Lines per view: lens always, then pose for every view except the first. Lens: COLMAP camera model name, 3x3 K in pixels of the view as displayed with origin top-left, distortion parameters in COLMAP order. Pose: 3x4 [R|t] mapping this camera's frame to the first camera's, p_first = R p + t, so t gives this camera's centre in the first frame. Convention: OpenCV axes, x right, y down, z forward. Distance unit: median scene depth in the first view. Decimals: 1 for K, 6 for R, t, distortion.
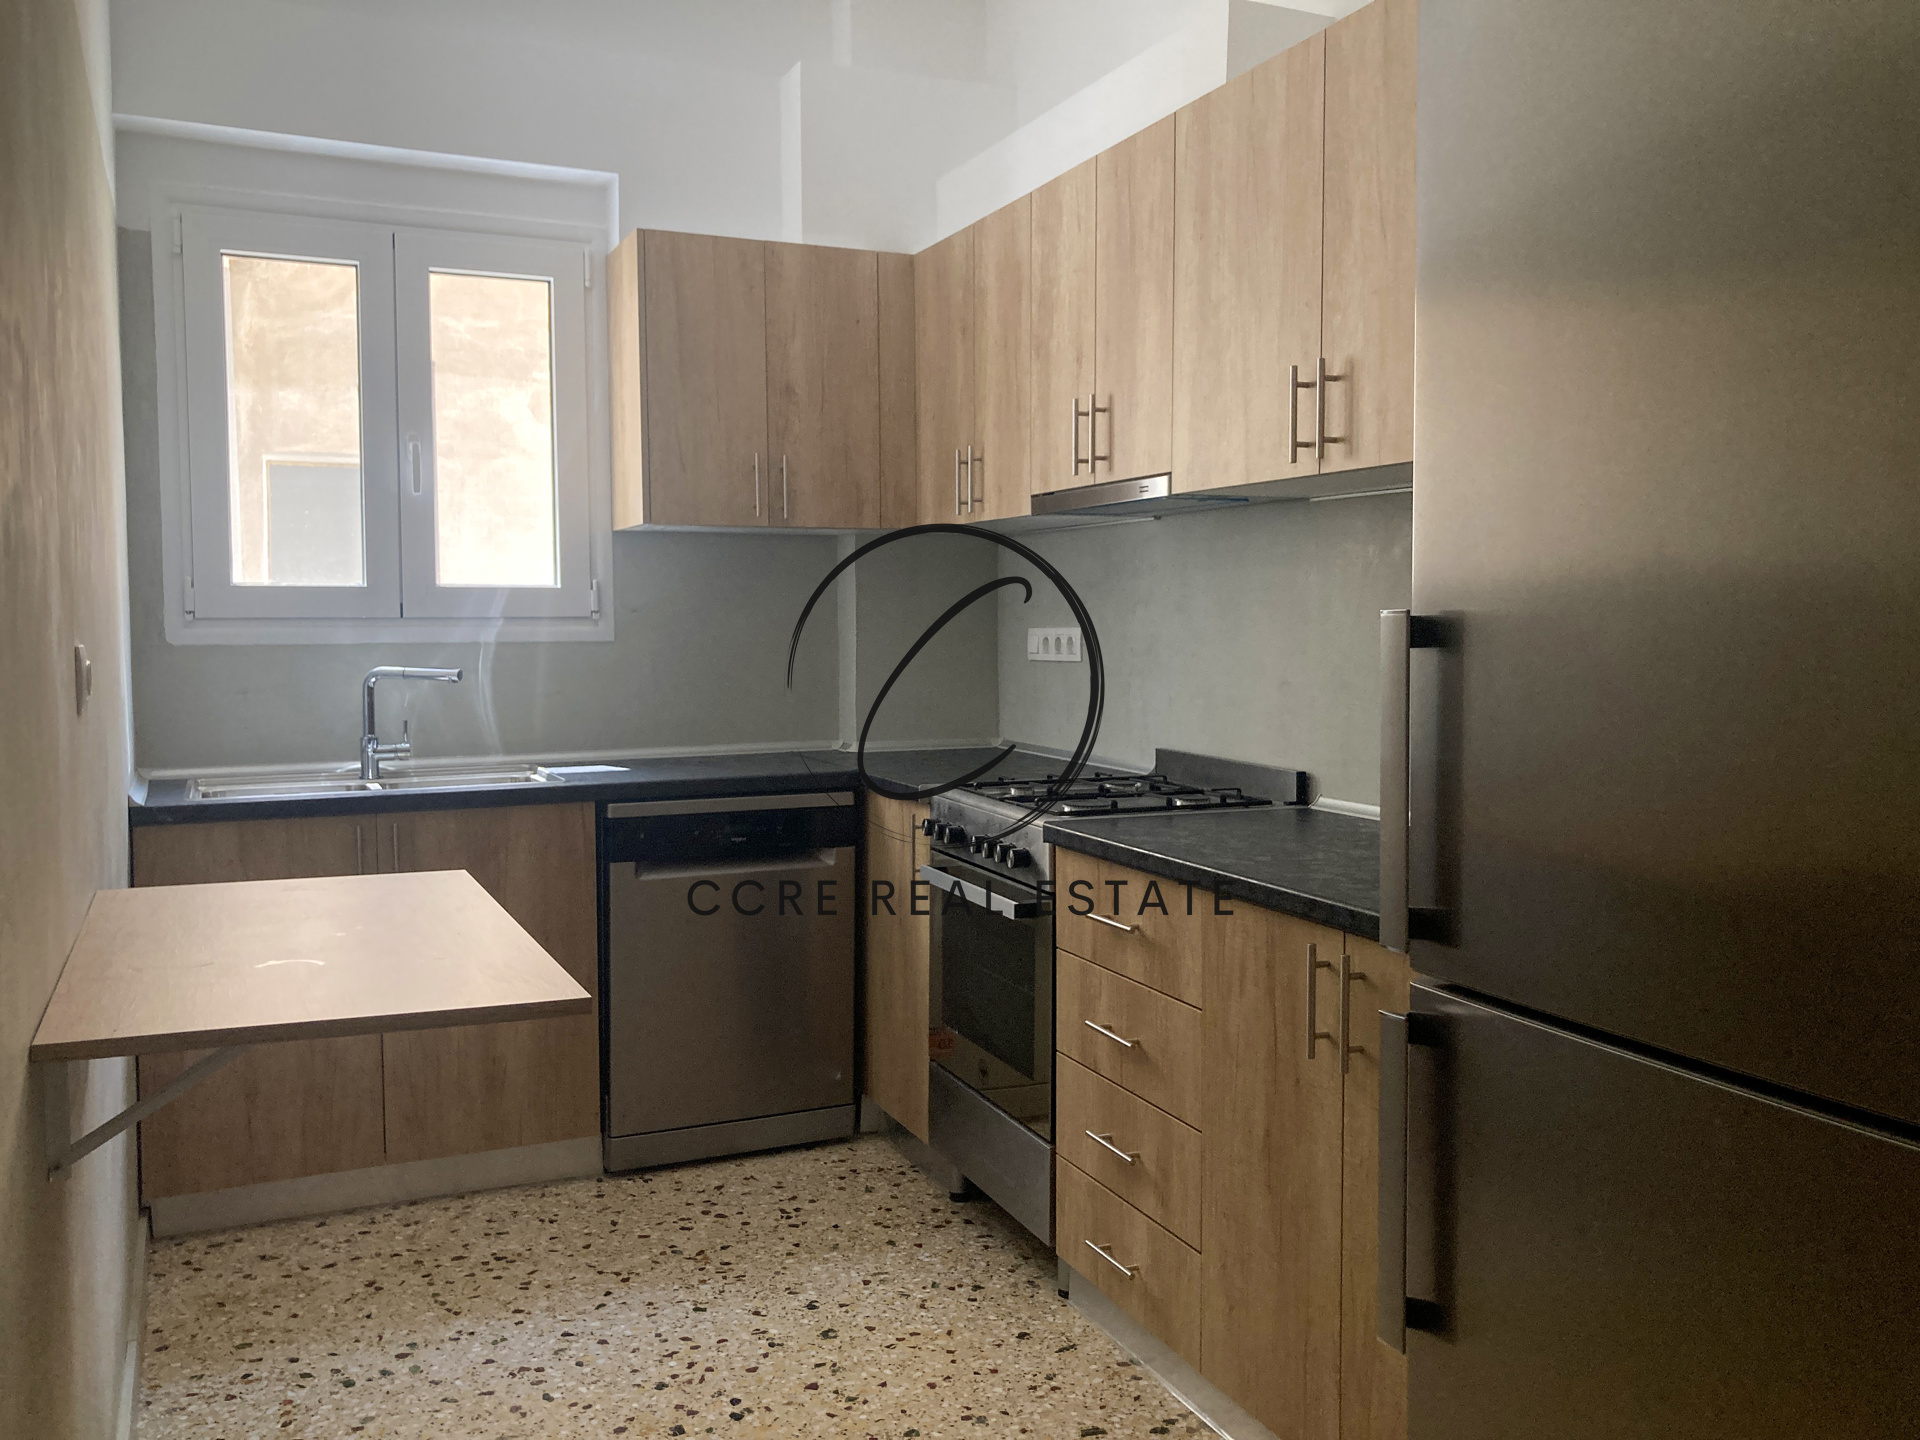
lens RADIAL K [[1579.6, 0, 969.9], [0, 1579.6, 717.2], [0, 0, 1]] dist [0.007432, 0.014244]
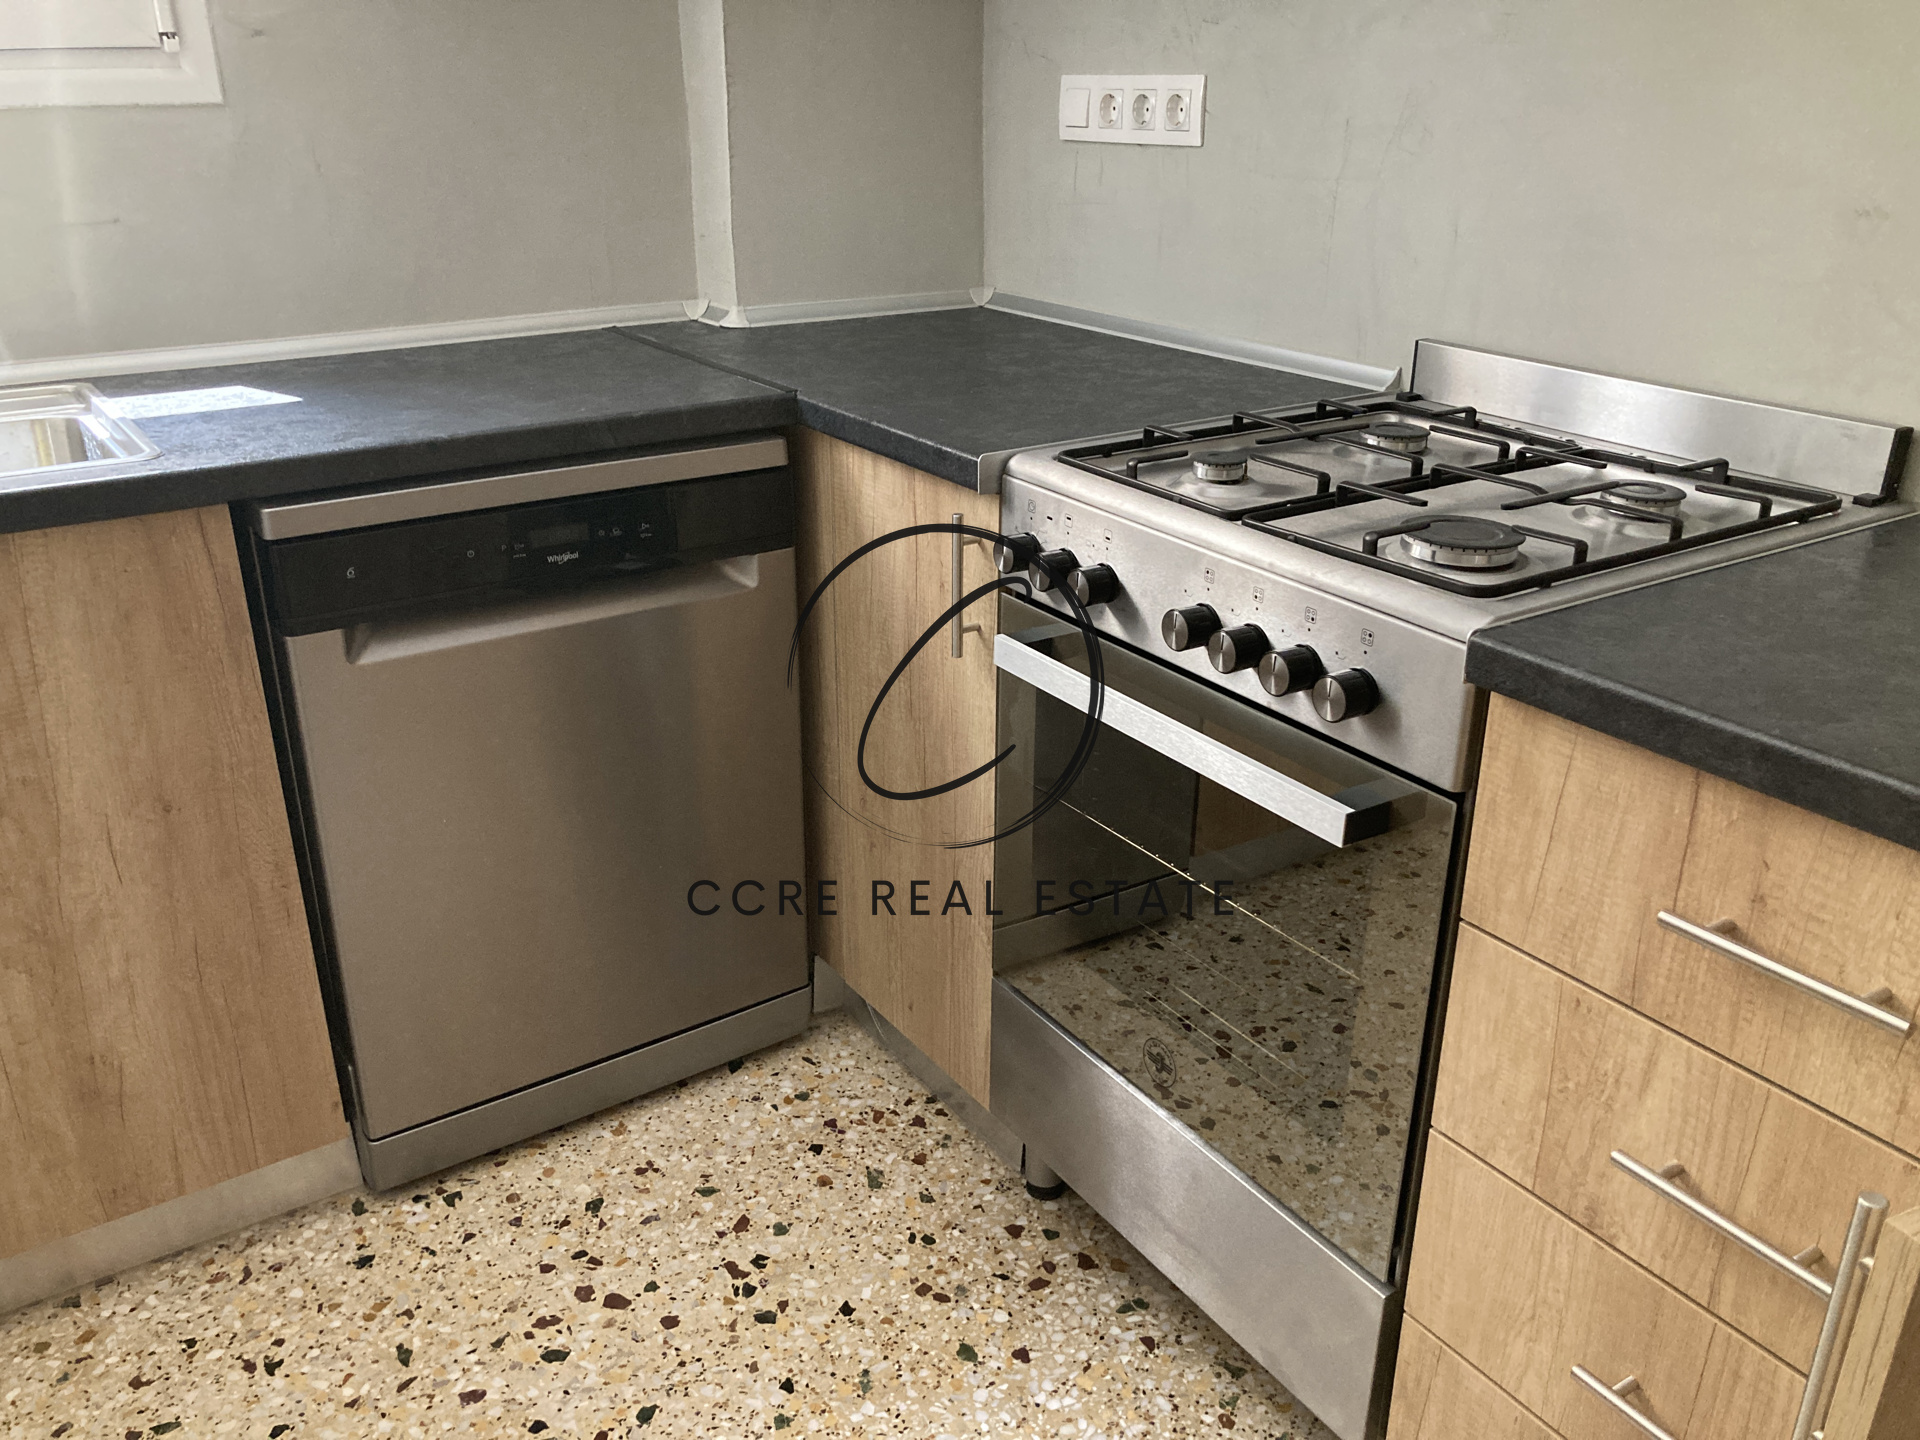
lens RADIAL K [[1579.6, 0, 969.9], [0, 1579.6, 717.2], [0, 0, 1]] dist [0.007432, 0.014244]
pose [[0.984582, -0.067130, 0.161530, -0.113018], [0.010452, 0.944357, 0.328756, -0.034527], [-0.174611, -0.321999, 0.930499, 0.552952]]
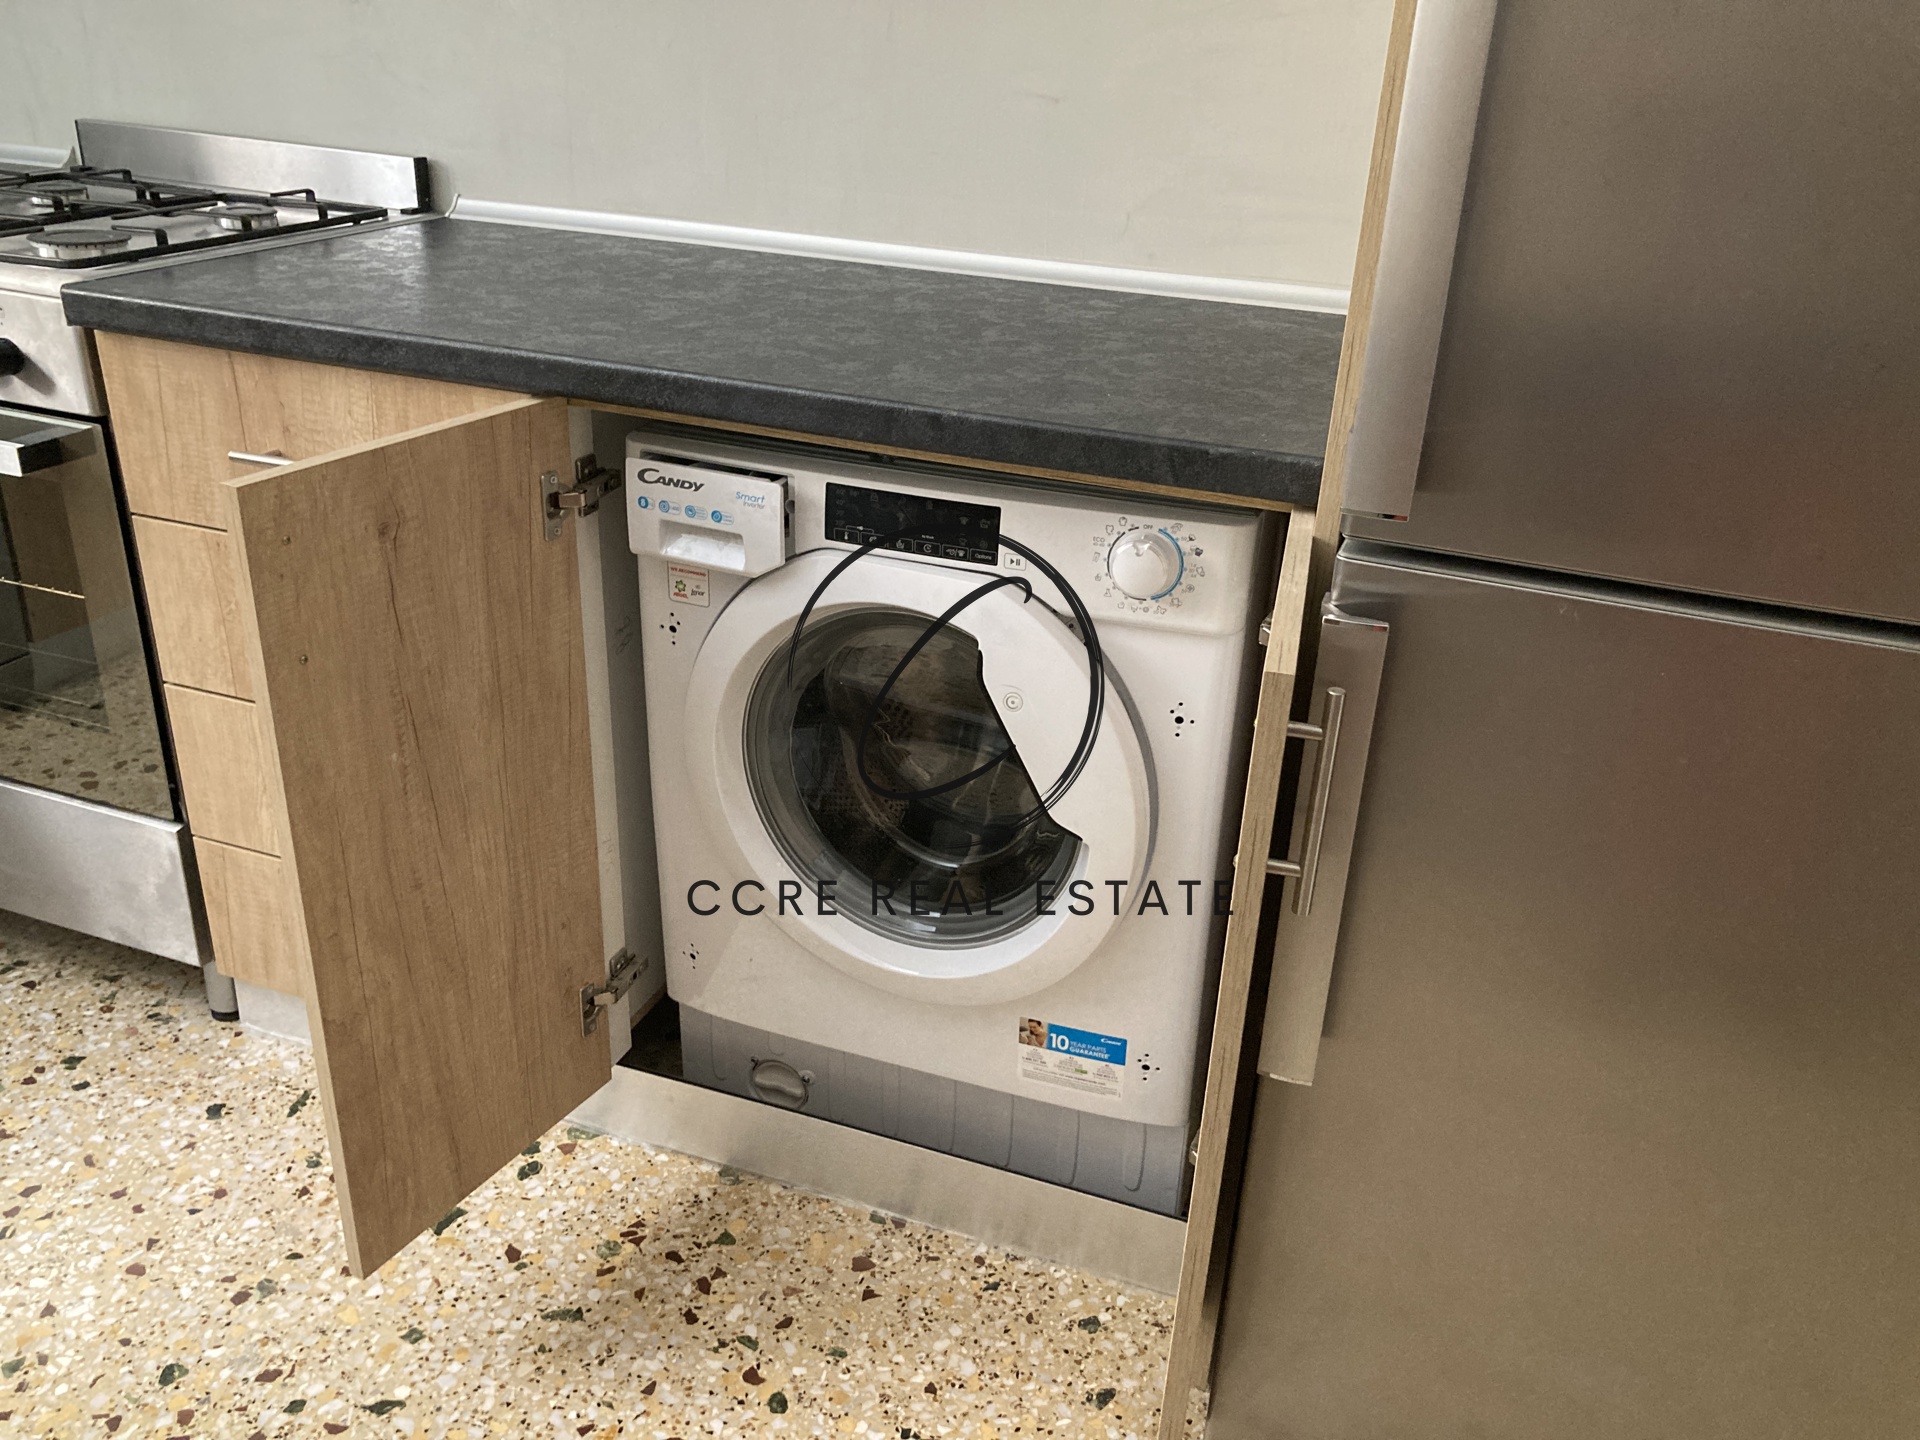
lens RADIAL K [[1579.6, 0, 969.9], [0, 1579.6, 717.2], [0, 0, 1]] dist [0.007432, 0.014244]
pose [[0.687382, -0.284714, 0.668165, -0.116346], [-0.000907, 0.919625, 0.392797, -0.008243], [-0.726296, -0.270608, 0.631875, 0.342333]]
